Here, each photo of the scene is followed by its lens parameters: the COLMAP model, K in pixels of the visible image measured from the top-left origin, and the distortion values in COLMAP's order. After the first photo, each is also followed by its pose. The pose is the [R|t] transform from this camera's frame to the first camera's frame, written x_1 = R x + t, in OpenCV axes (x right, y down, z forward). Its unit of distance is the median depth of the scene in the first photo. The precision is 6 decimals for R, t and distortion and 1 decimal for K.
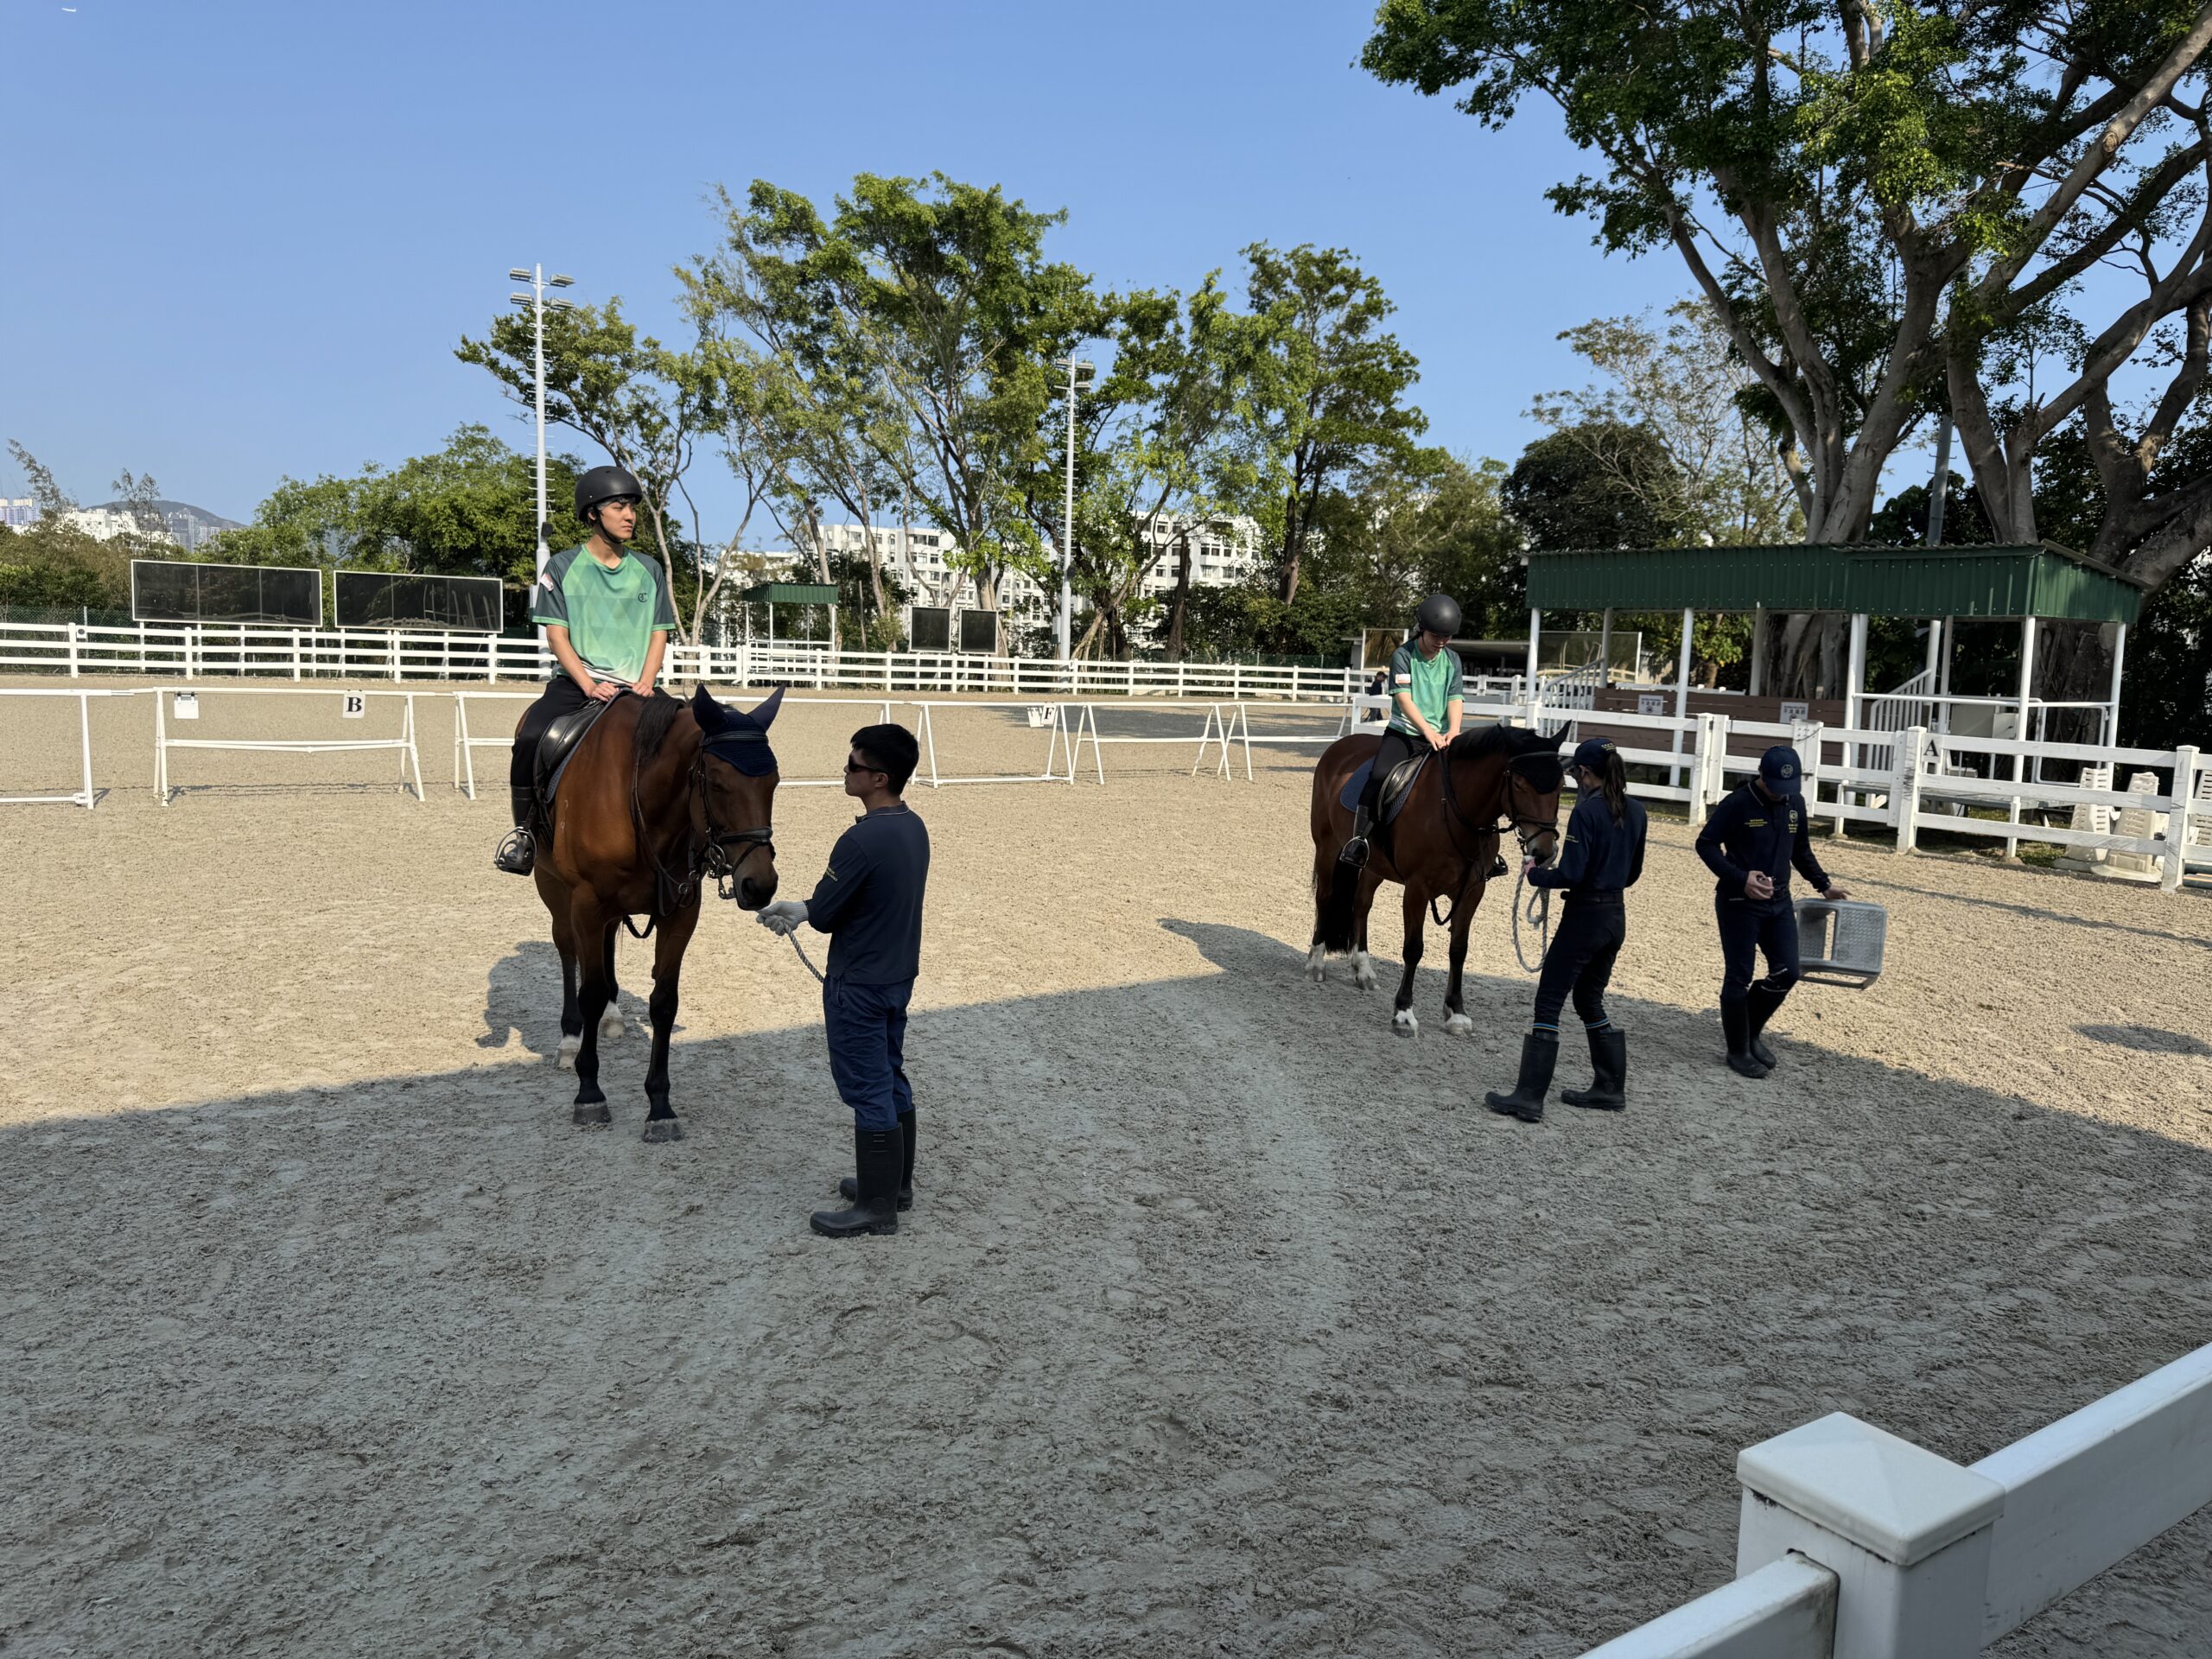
lens RADIAL K [[1541.1, 0, 1104.4], [0, 1541.1, 851.7], [0, 0, 1]] dist [0.051421, -0.063648]
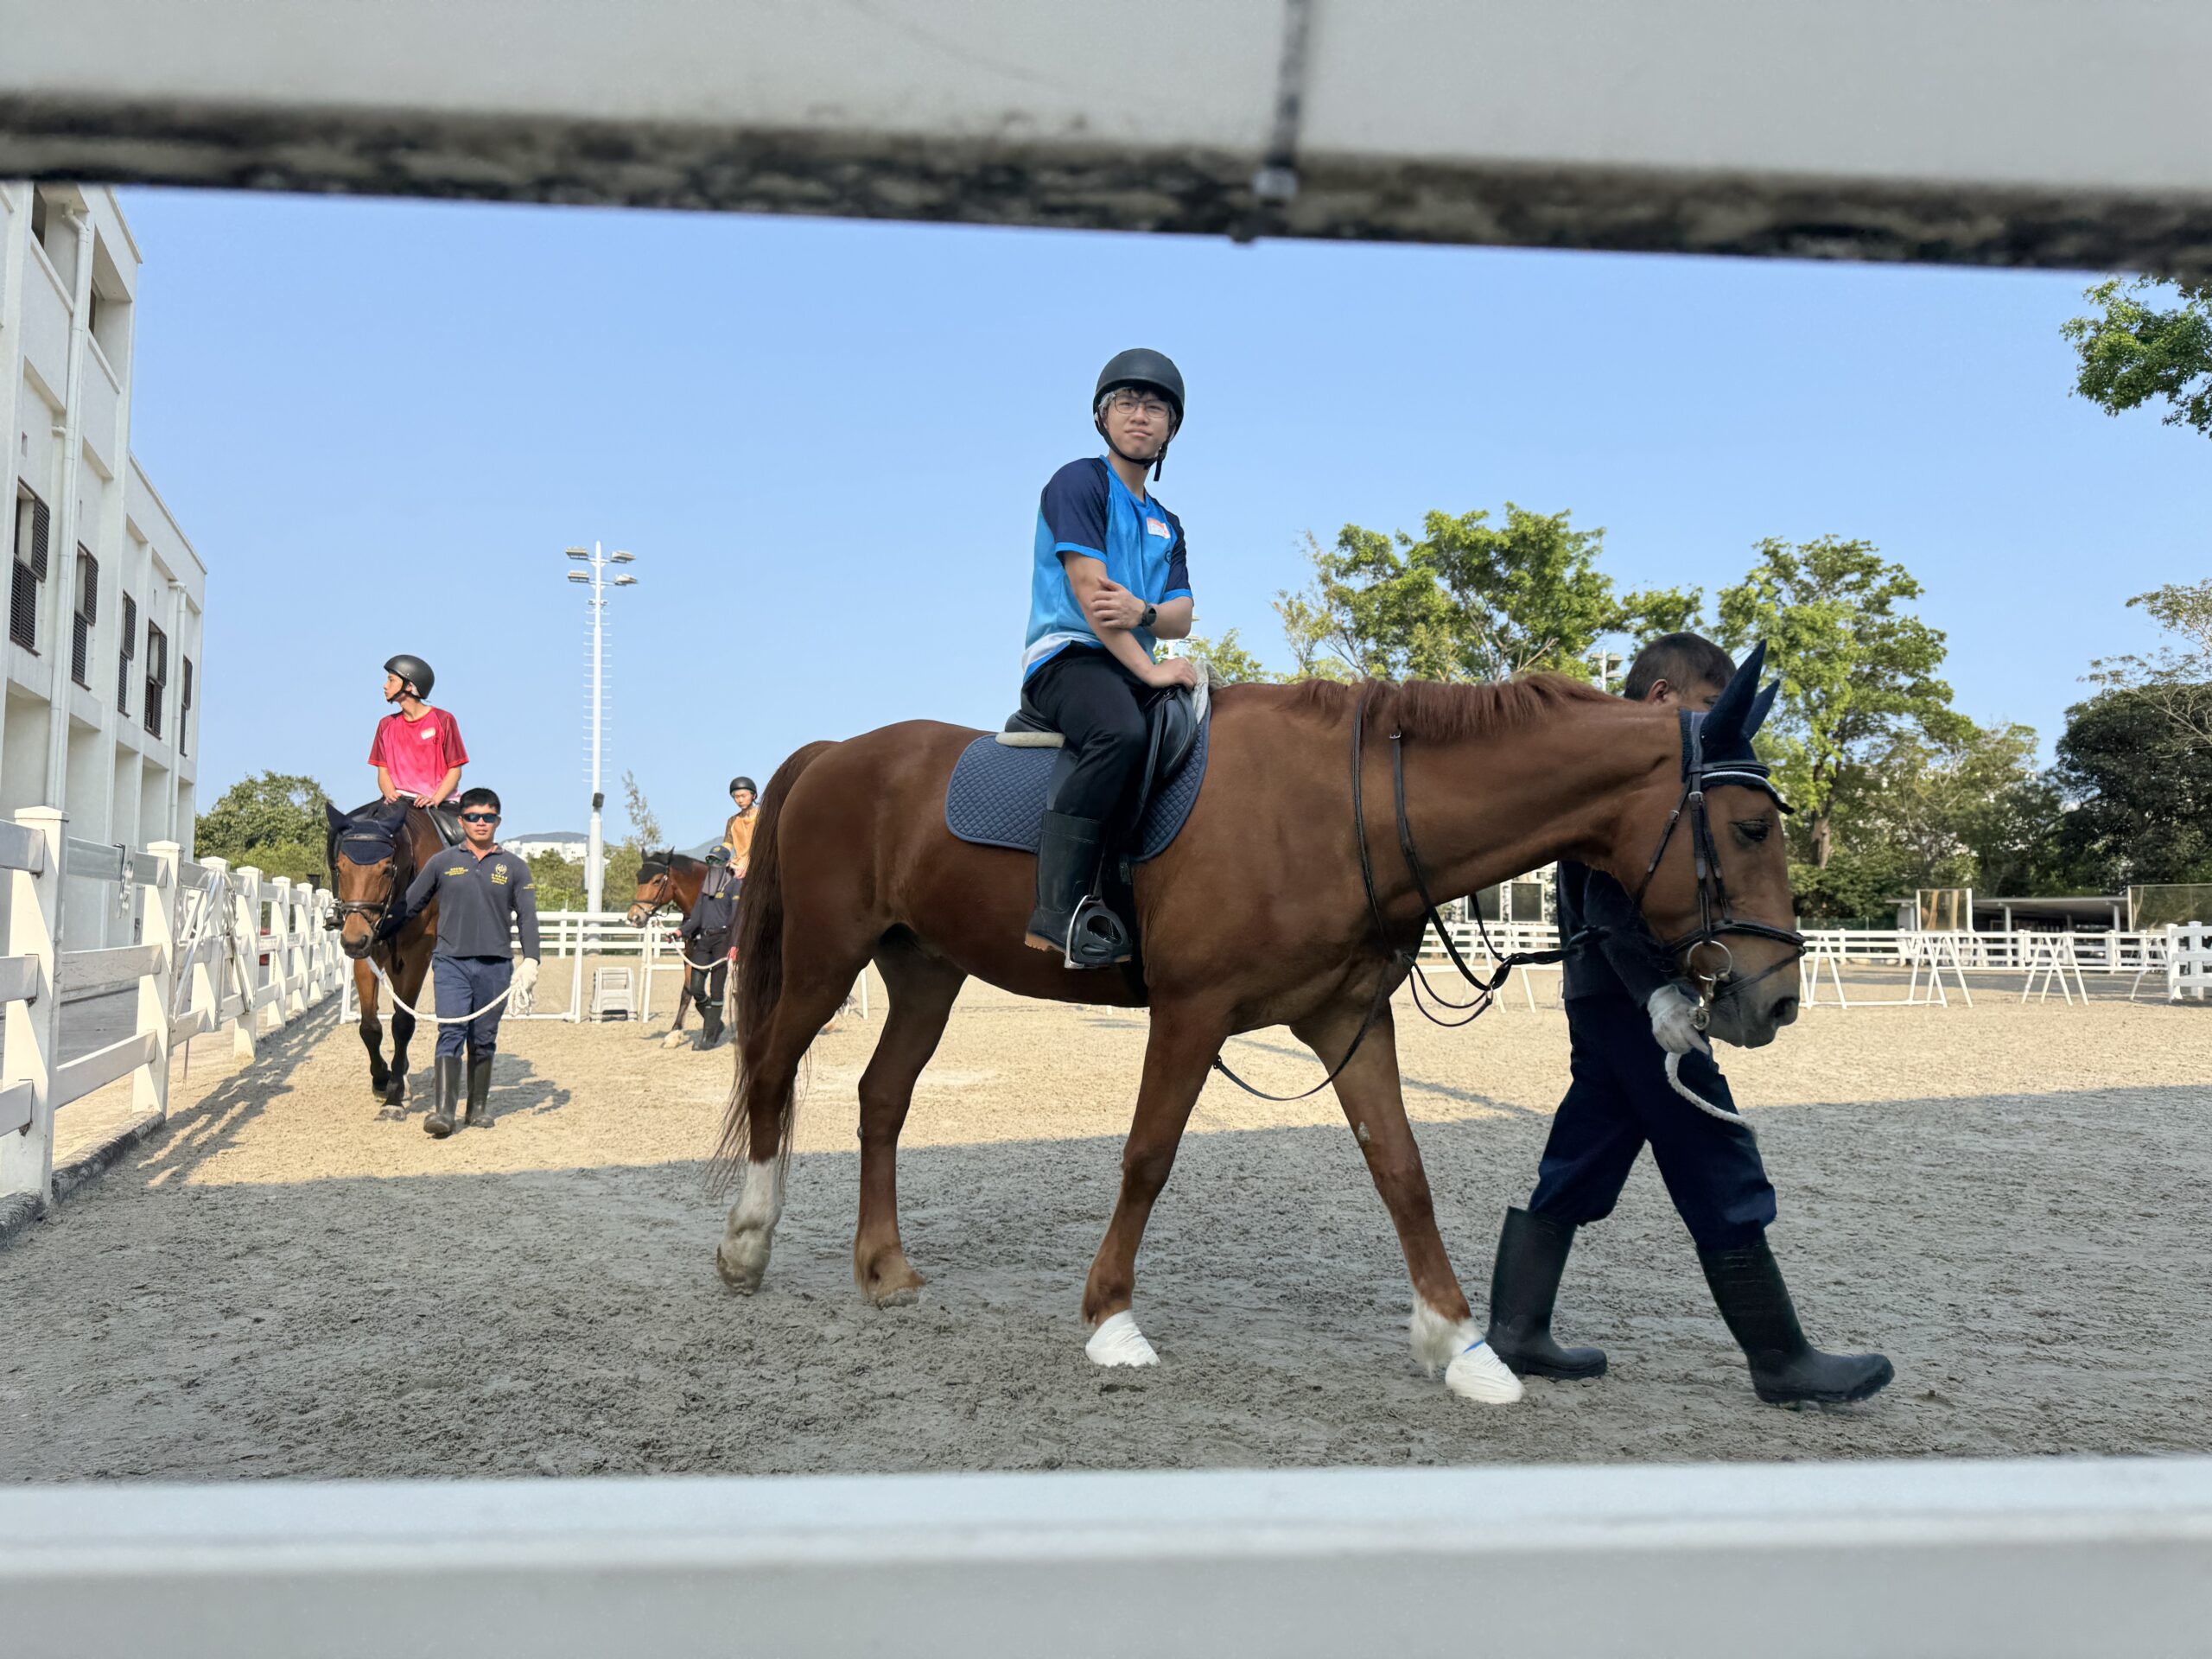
lens RADIAL K [[1541.1, 0, 1109.2], [0, 1541.1, 841.6], [0, 0, 1]] dist [0.051421, -0.063648]
pose [[0.978816, -0.038119, -0.201164, -0.167370], [-0.001387, 0.981259, -0.192689, 0.023859], [0.204739, 0.188886, 0.960419, -0.100200]]
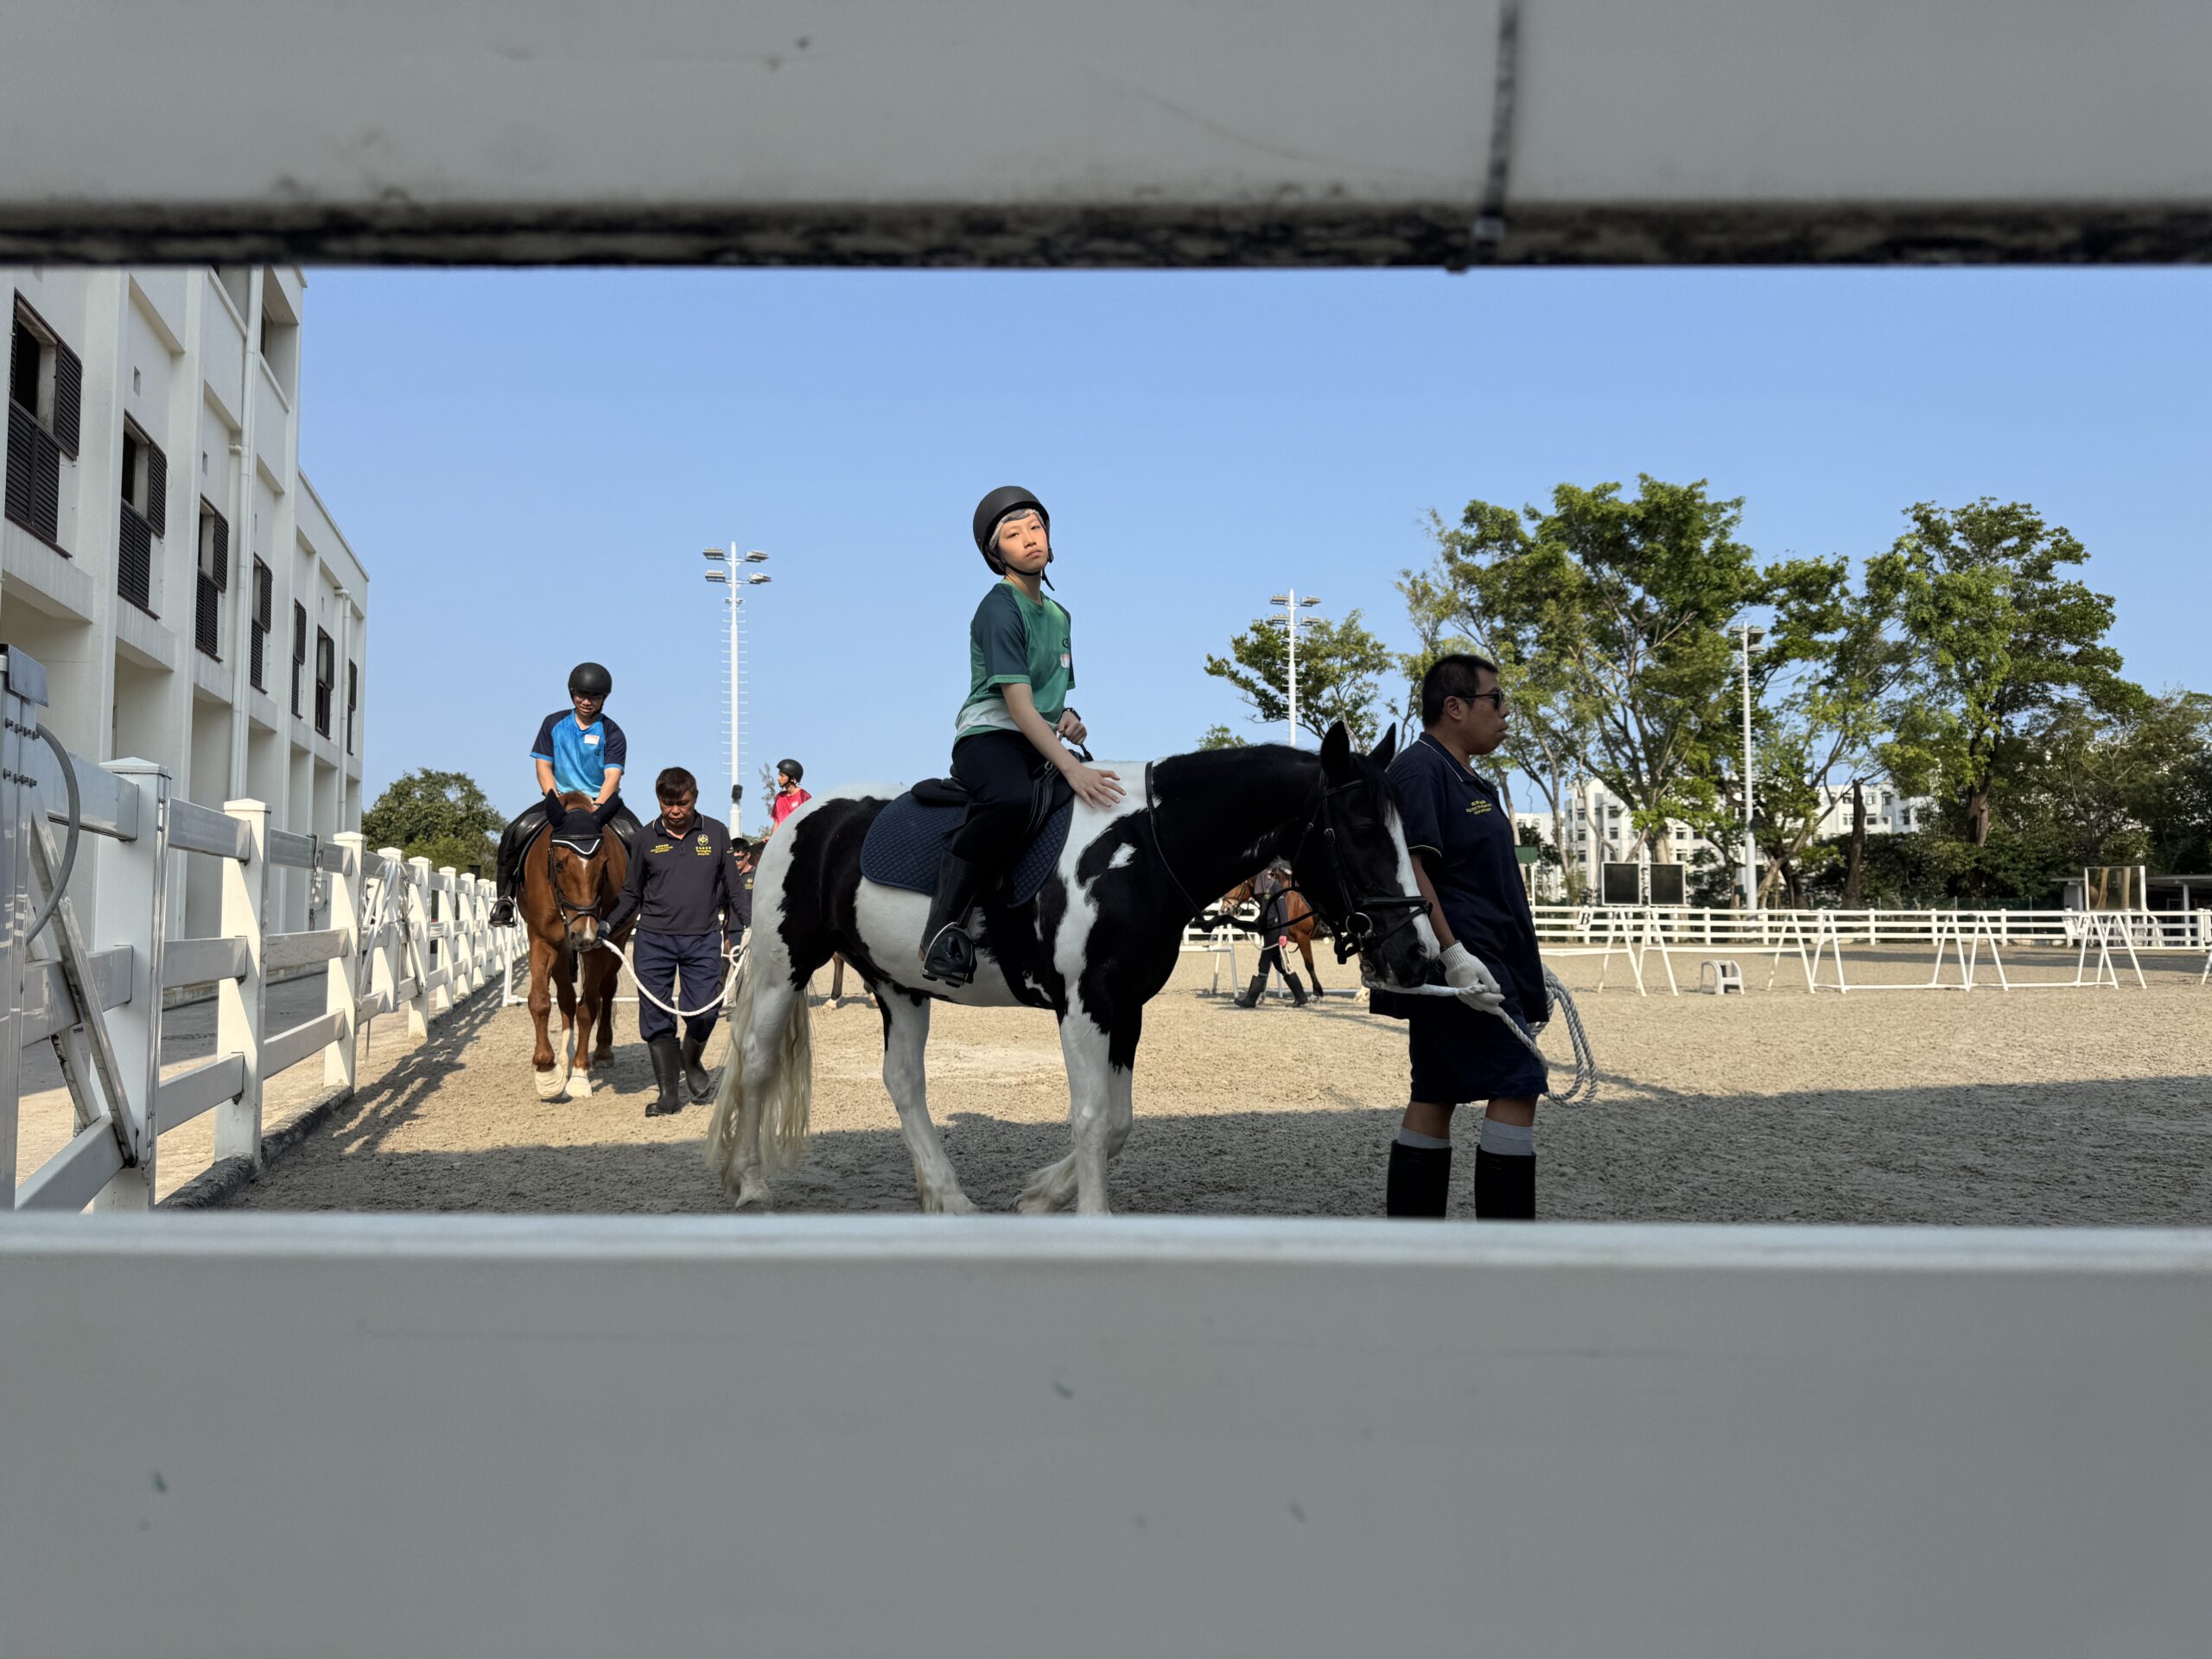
lens RADIAL K [[1541.1, 0, 1101.1], [0, 1541.1, 831.8], [0, 0, 1]] dist [0.051421, -0.063648]
pose [[0.957789, -0.048686, -0.283319, -0.167759], [-0.006343, 0.981735, -0.190146, 0.024896], [0.287402, 0.183917, 0.939987, -0.102569]]
